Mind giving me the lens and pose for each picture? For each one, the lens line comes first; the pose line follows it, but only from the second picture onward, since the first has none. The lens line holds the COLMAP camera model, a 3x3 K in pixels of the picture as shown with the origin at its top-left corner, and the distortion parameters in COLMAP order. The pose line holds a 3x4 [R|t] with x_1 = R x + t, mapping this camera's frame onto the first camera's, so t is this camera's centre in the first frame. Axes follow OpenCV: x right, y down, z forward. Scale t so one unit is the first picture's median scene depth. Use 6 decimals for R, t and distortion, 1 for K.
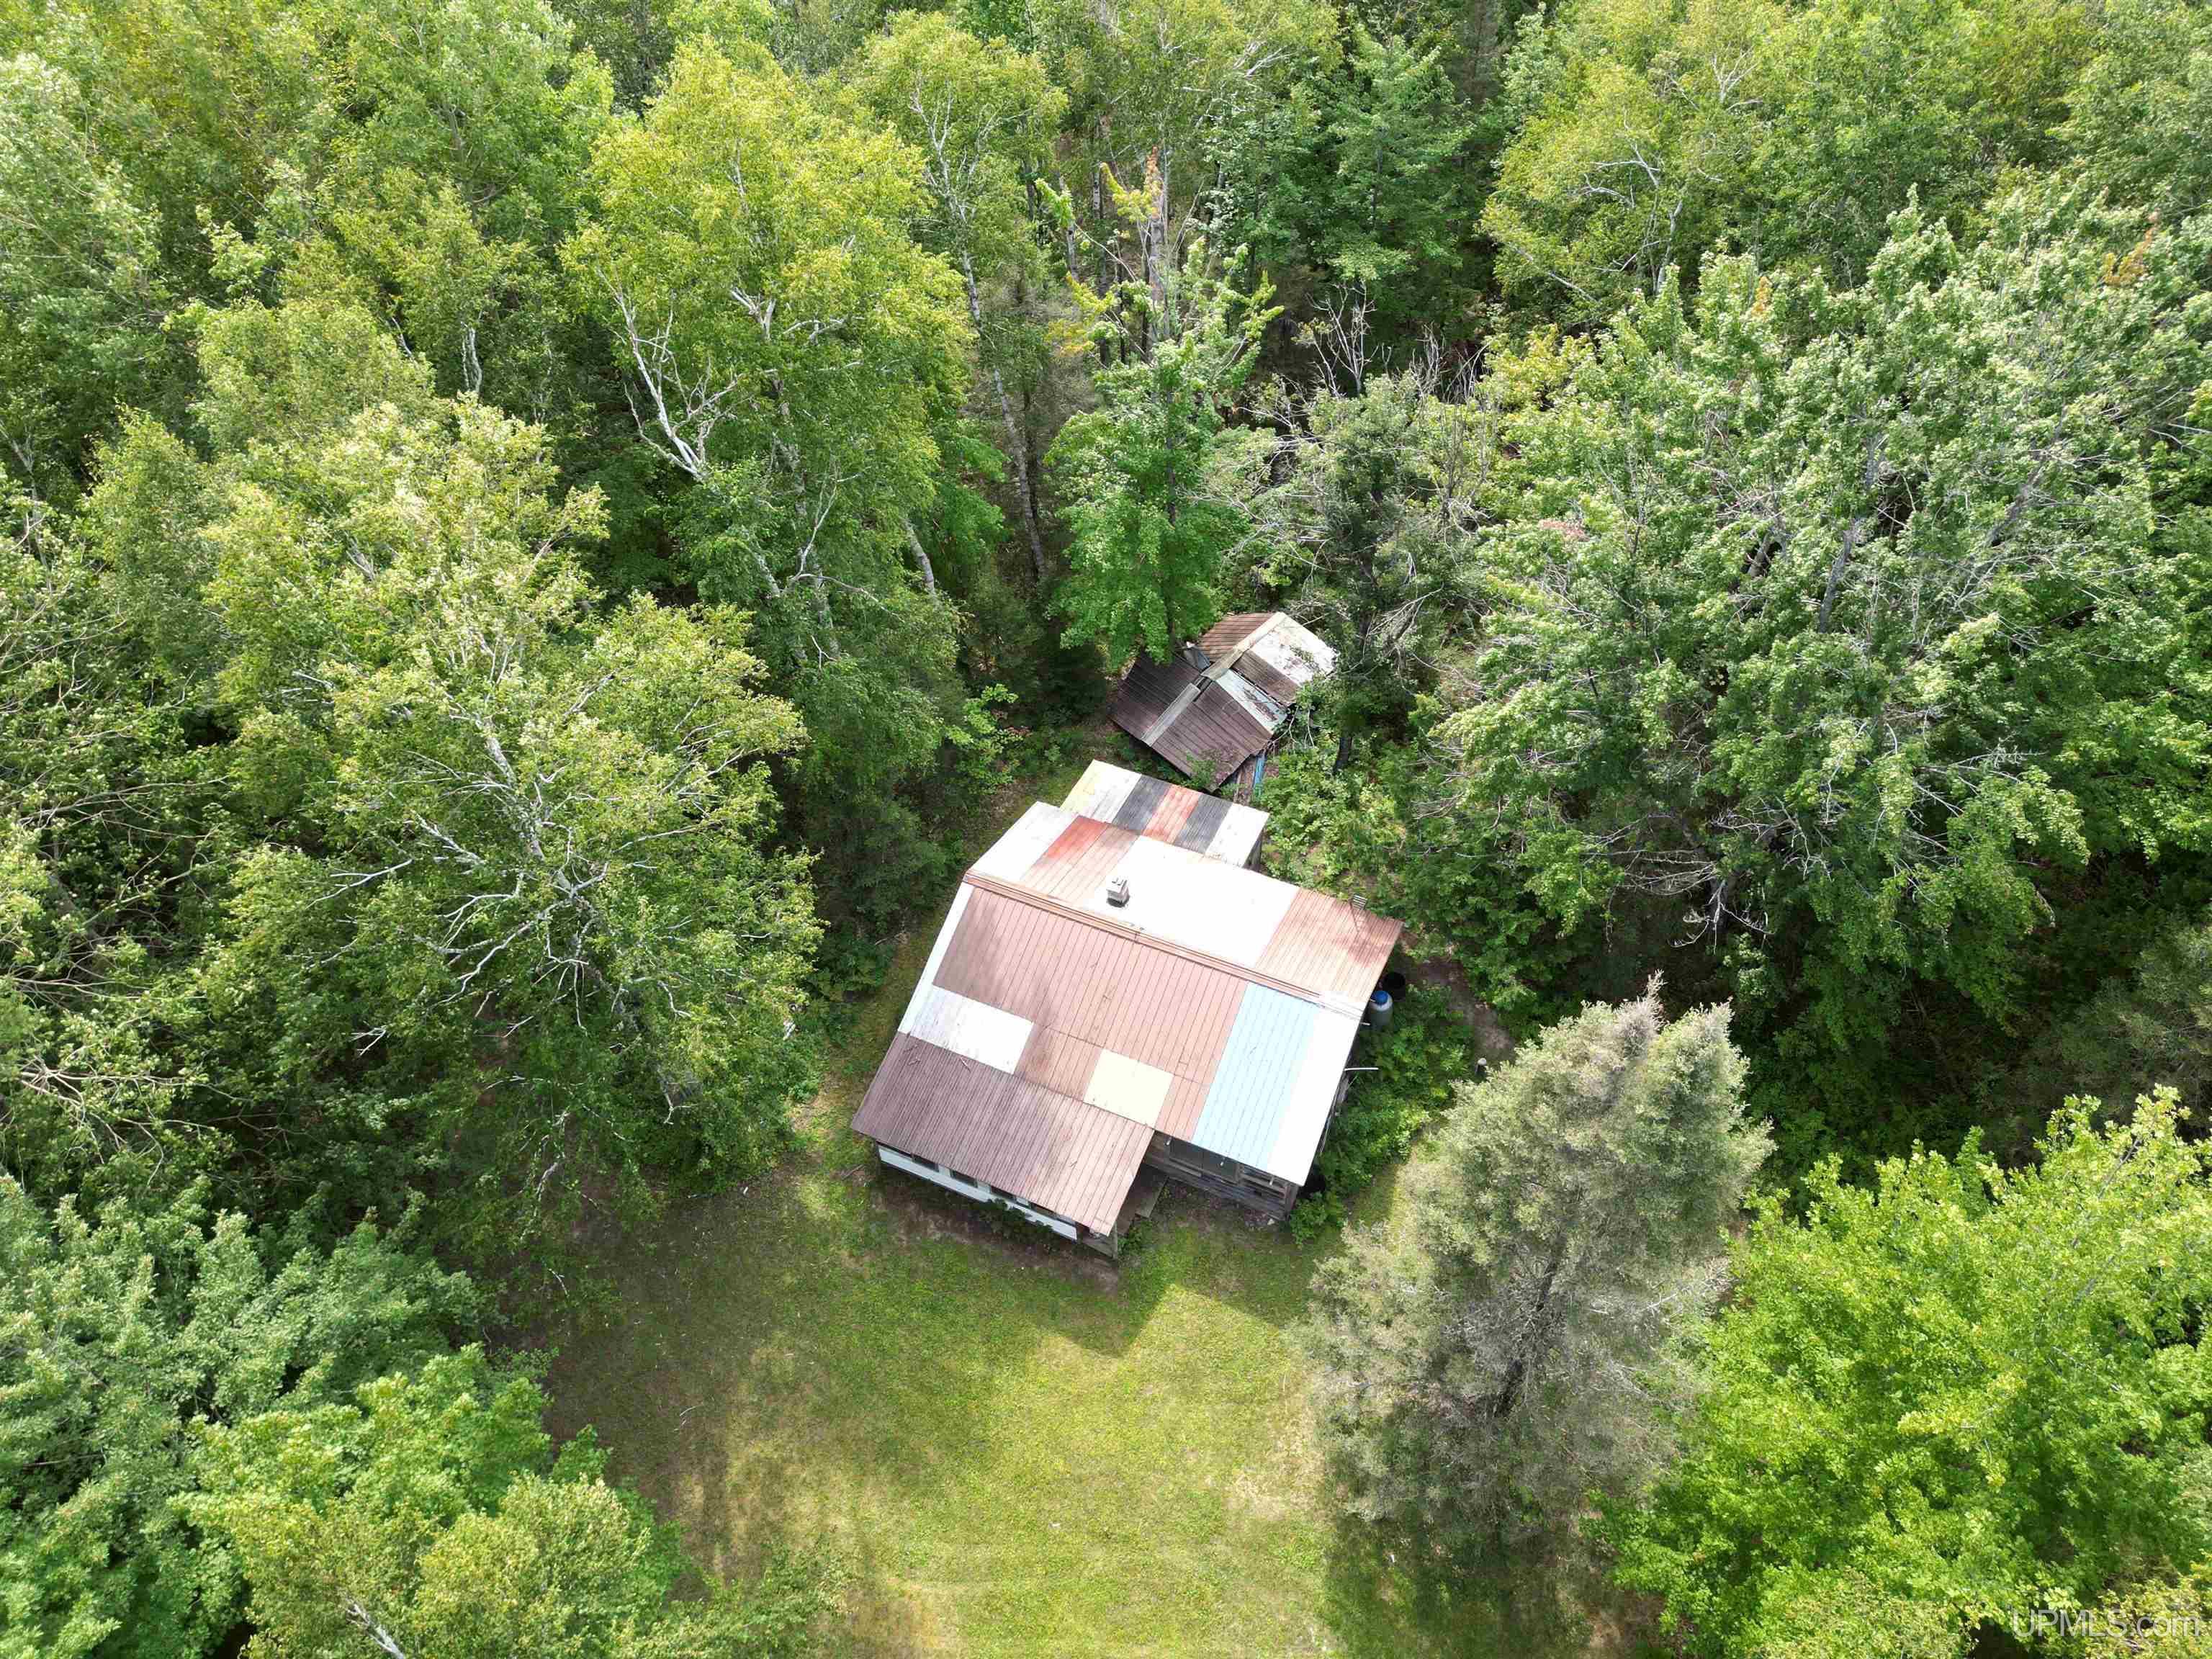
lens RADIAL K [[1557.7, 0, 1109.6], [0, 1557.7, 819.9], [0, 0, 1]] dist [0.005028, 0.001100]
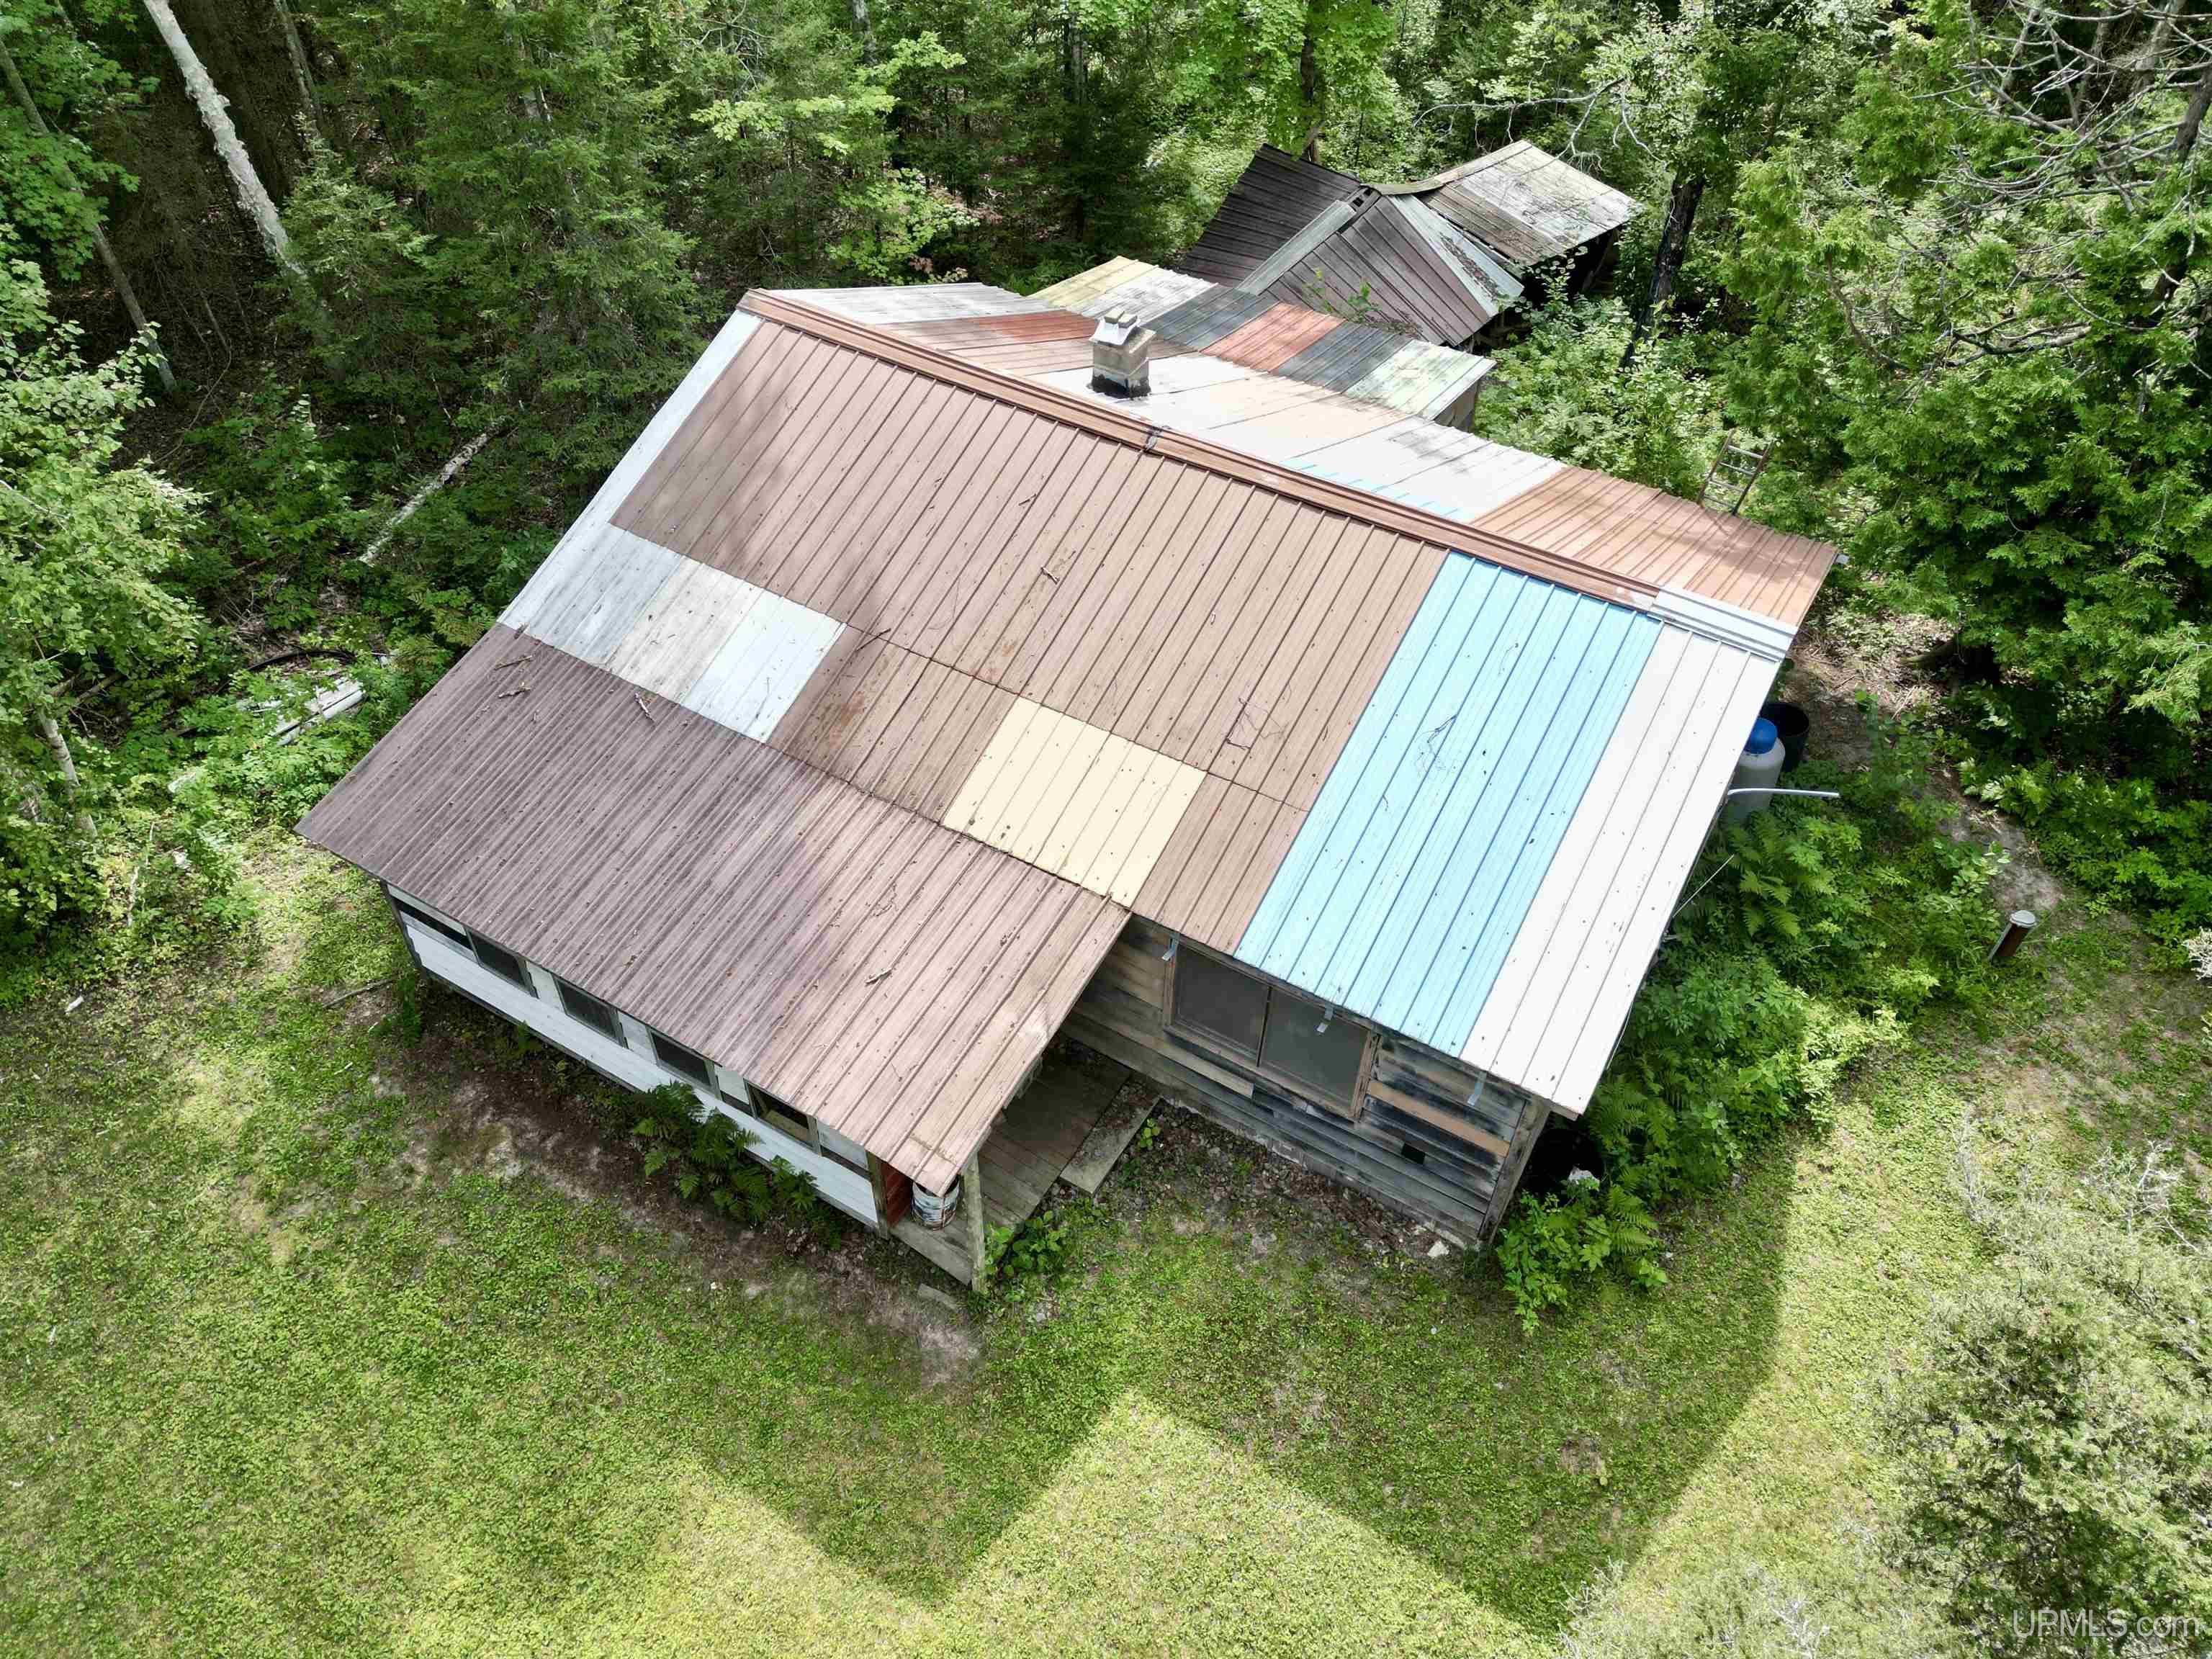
lens RADIAL K [[1557.7, 0, 1098.3], [0, 1557.7, 840.5], [0, 0, 1]] dist [0.005028, 0.001100]
pose [[0.991561, 0.107665, -0.072214, 0.043713], [-0.114173, 0.989094, -0.093043, 0.211987], [0.061409, 0.100503, 0.993040, 0.650448]]
